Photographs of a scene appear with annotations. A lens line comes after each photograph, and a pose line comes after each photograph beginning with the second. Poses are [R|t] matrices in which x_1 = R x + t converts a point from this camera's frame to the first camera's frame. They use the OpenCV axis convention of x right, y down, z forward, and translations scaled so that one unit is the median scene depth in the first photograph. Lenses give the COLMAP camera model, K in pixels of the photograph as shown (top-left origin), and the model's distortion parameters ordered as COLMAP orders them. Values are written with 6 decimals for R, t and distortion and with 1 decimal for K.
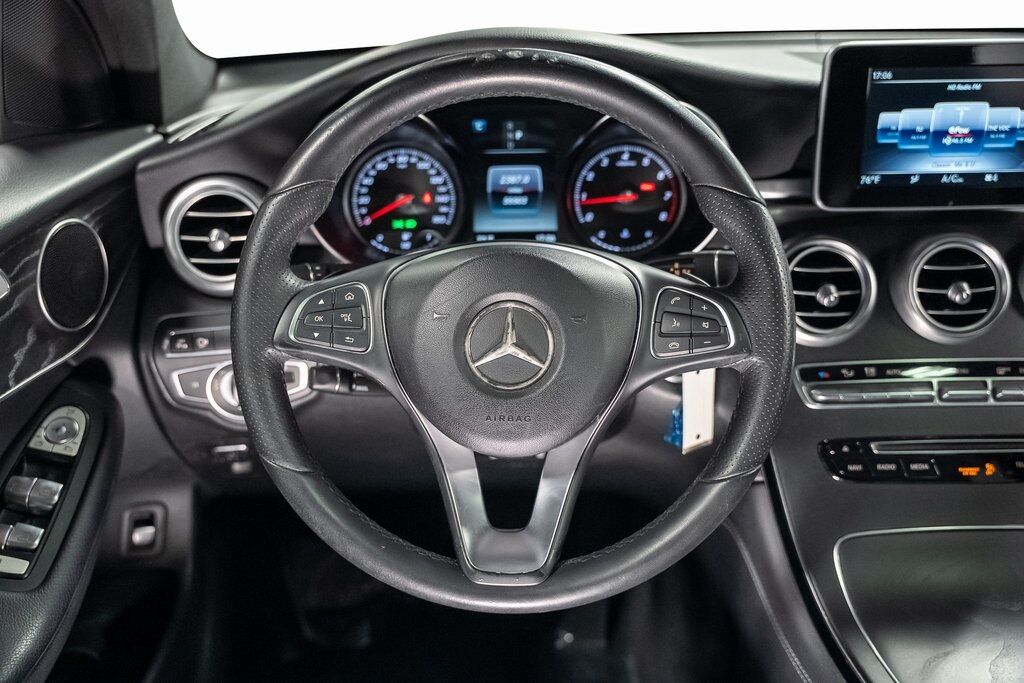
lens RADIAL K [[947.6, 0, 507.2], [0, 947.6, 346.2], [0, 0, 1]] dist [0.006366, 0.000000]
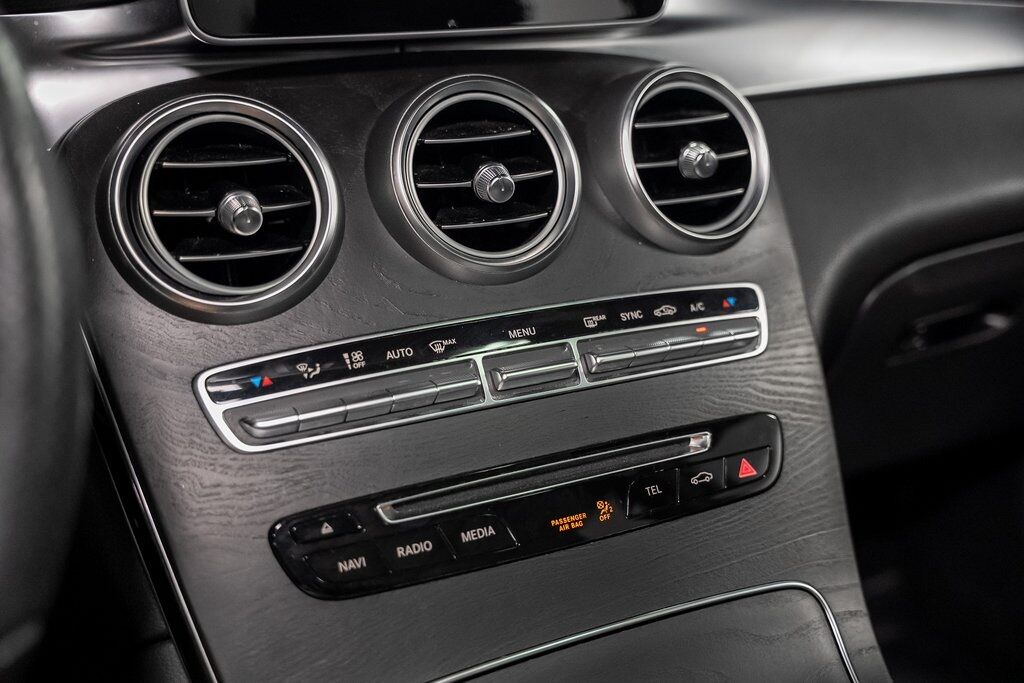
lens RADIAL K [[1128.2, 0, 513.7], [0, 1128.2, 340.9], [0, 0, 1]] dist [-0.030155, 0.000000]
pose [[0.903666, -0.137544, 0.405548, 0.225489], [0.169072, 0.984675, -0.042778, 0.056063], [-0.393449, 0.107224, 0.913072, 0.444660]]
